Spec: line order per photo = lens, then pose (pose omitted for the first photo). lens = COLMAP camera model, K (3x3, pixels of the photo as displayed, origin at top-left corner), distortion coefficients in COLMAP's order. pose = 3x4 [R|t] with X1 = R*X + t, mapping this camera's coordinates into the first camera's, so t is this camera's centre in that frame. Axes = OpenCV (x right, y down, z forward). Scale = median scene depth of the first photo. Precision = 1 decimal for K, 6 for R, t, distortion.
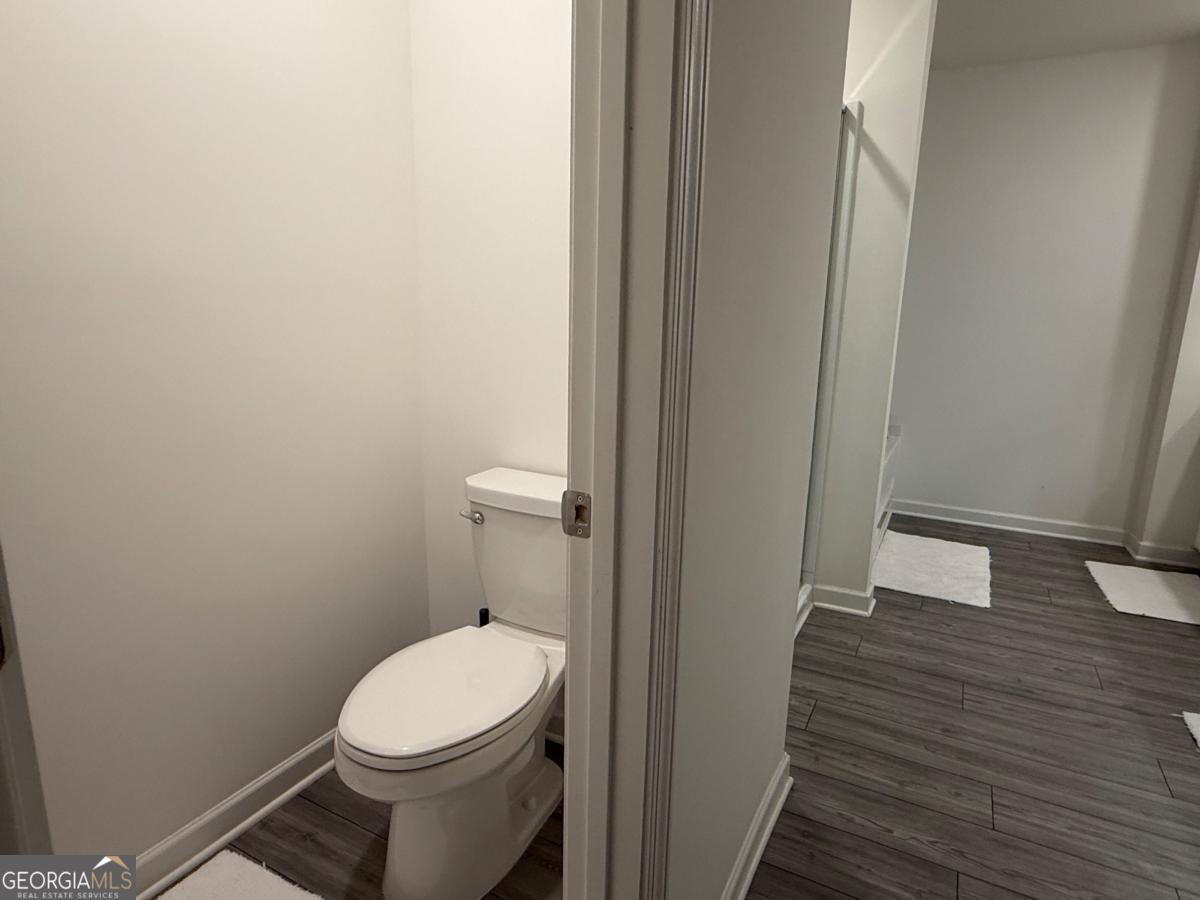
lens RADIAL K [[695.9, 0, 600.0], [0, 695.9, 450.0], [0, 0, 1]] dist [0.004885, 0.002007]
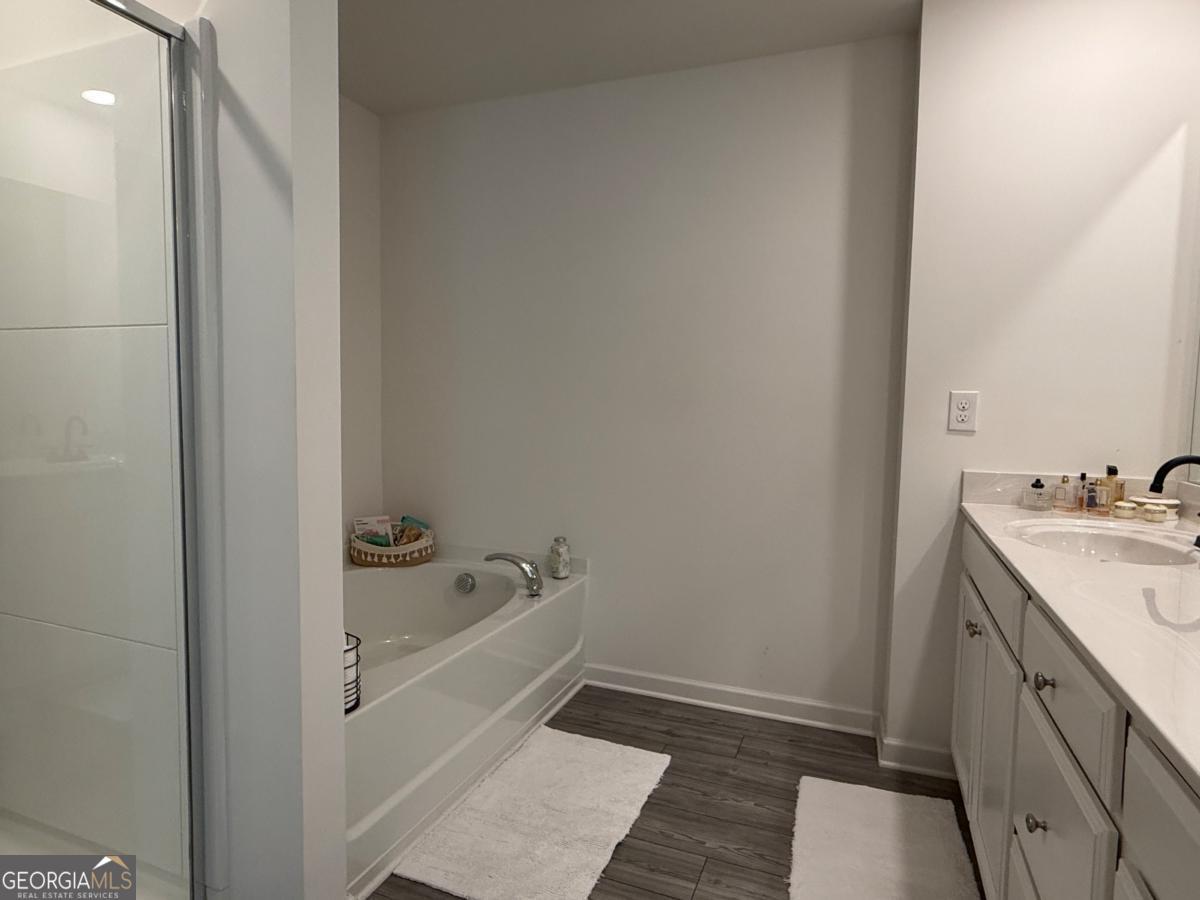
lens RADIAL K [[695.9, 0, 600.0], [0, 695.9, 450.0], [0, 0, 1]] dist [0.004885, 0.002007]
pose [[0.994278, -0.014233, 0.105874, 0.428105], [0.028070, 0.991067, -0.130375, -0.060654], [-0.103072, 0.132601, 0.985796, 0.328171]]
